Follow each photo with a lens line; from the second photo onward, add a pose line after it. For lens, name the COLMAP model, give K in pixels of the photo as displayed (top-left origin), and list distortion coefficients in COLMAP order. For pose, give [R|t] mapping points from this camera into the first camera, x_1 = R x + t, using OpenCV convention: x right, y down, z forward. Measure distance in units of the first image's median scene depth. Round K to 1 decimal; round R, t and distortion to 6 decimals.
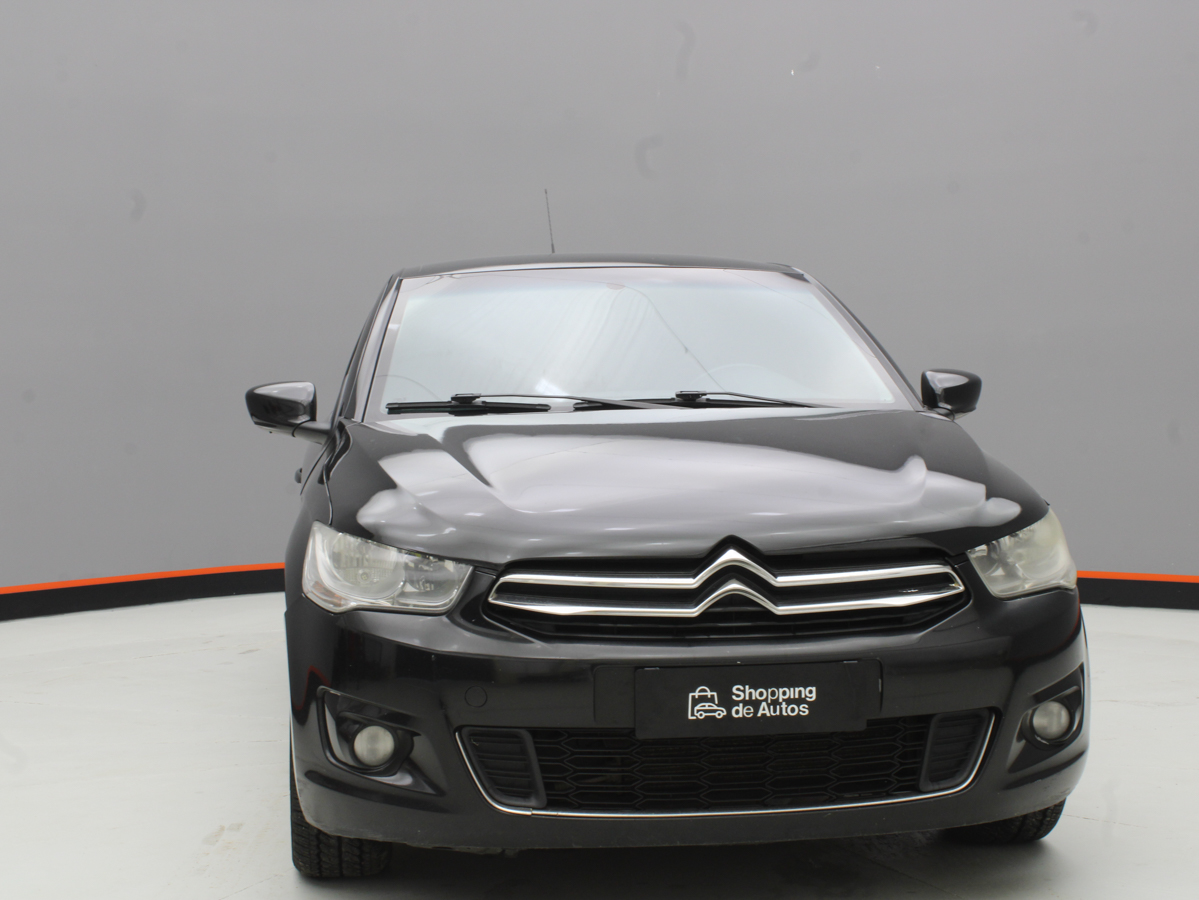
lens RADIAL K [[1728.8, 0, 599.5], [0, 1728.8, 450.0], [0, 0, 1]] dist [0.029998, 0.051282]
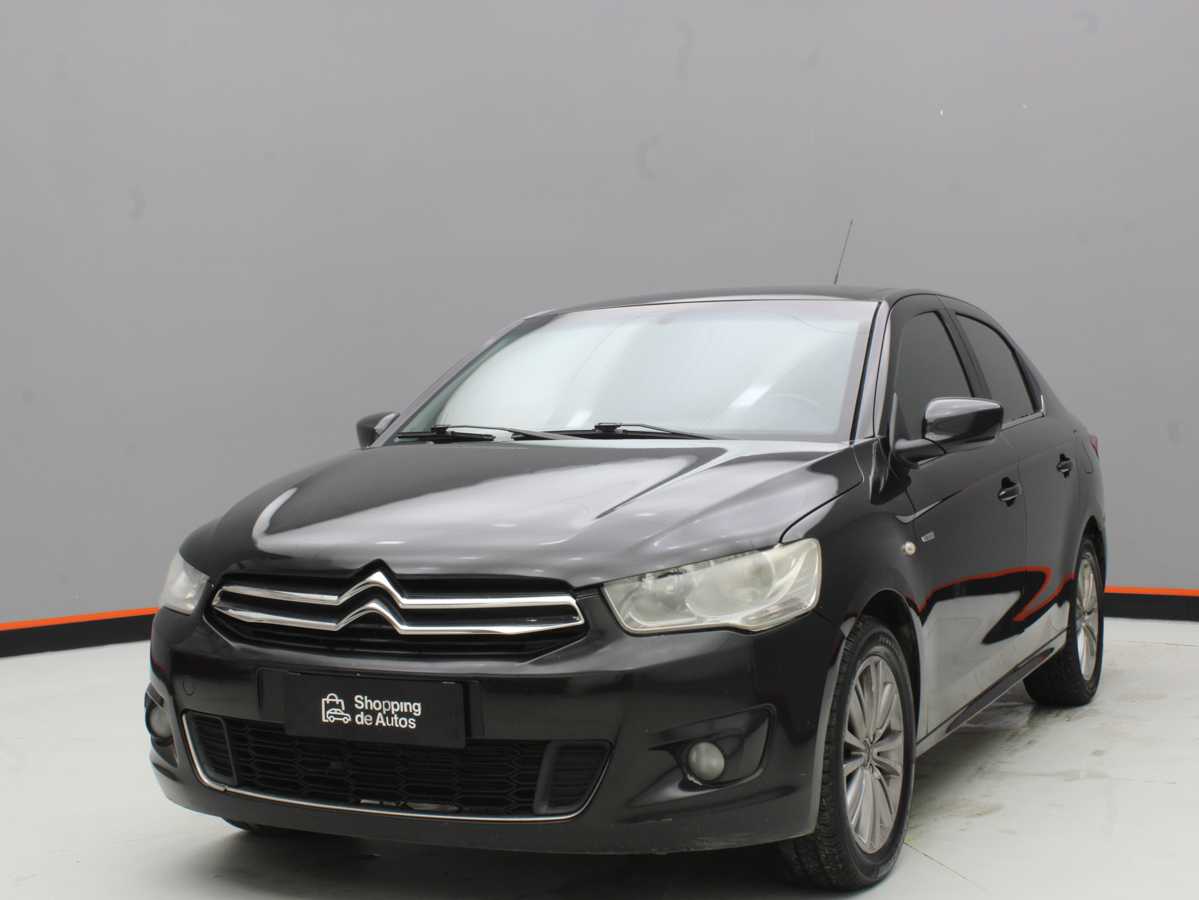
lens RADIAL K [[1658.2, 0, 599.5], [0, 1658.2, 450.0], [0, 0, 1]] dist [-0.048054, 0.011494]
pose [[0.845689, 0.004726, -0.533655, 0.767501], [-0.009319, 0.999939, -0.005911, -0.015239], [0.533595, 0.009972, 0.845681, 0.188492]]
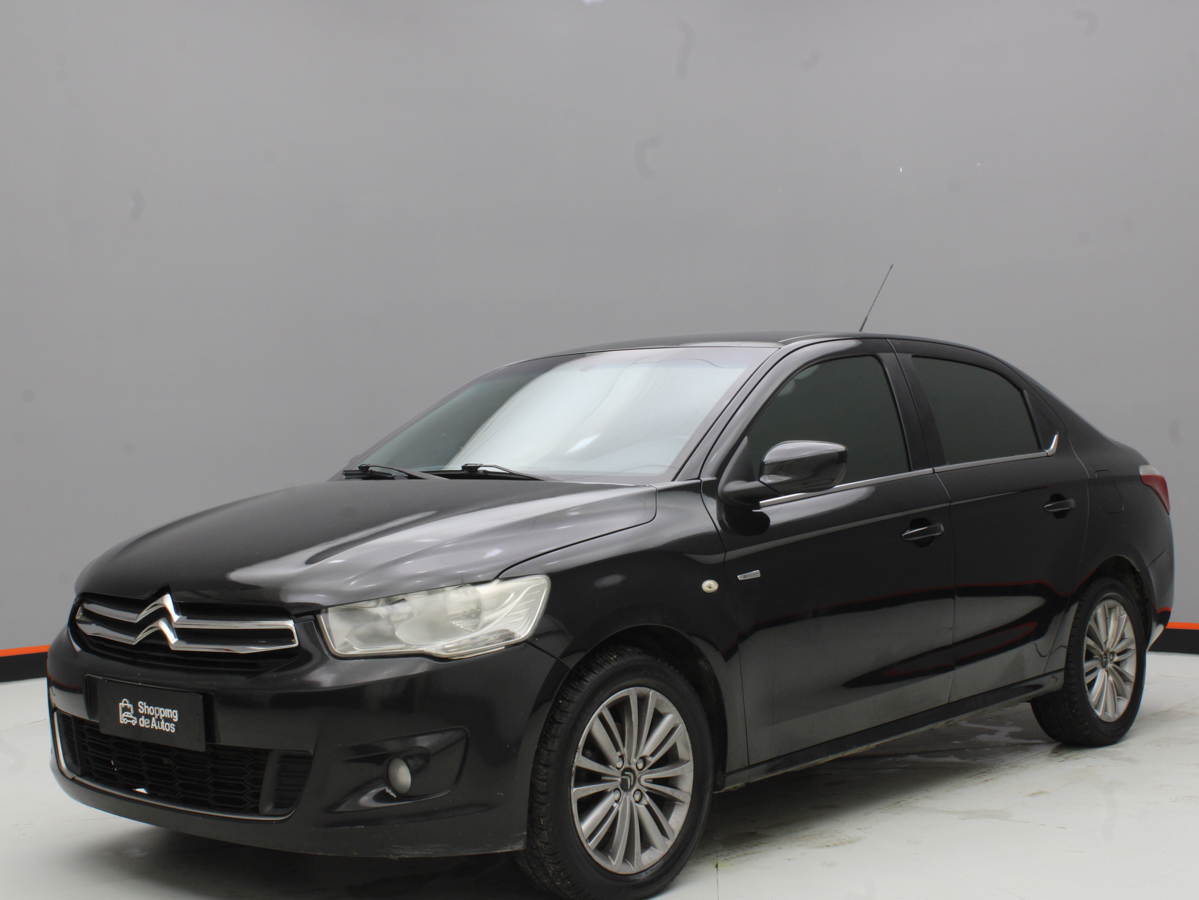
lens RADIAL K [[1559.4, 0, 599.5], [0, 1559.4, 450.0], [0, 0, 1]] dist [-0.029488, -0.026099]
pose [[0.680356, -0.002221, -0.732878, 1.141997], [-0.017903, 0.999647, -0.019649, -0.032229], [0.732663, 0.026489, 0.680076, 0.463153]]
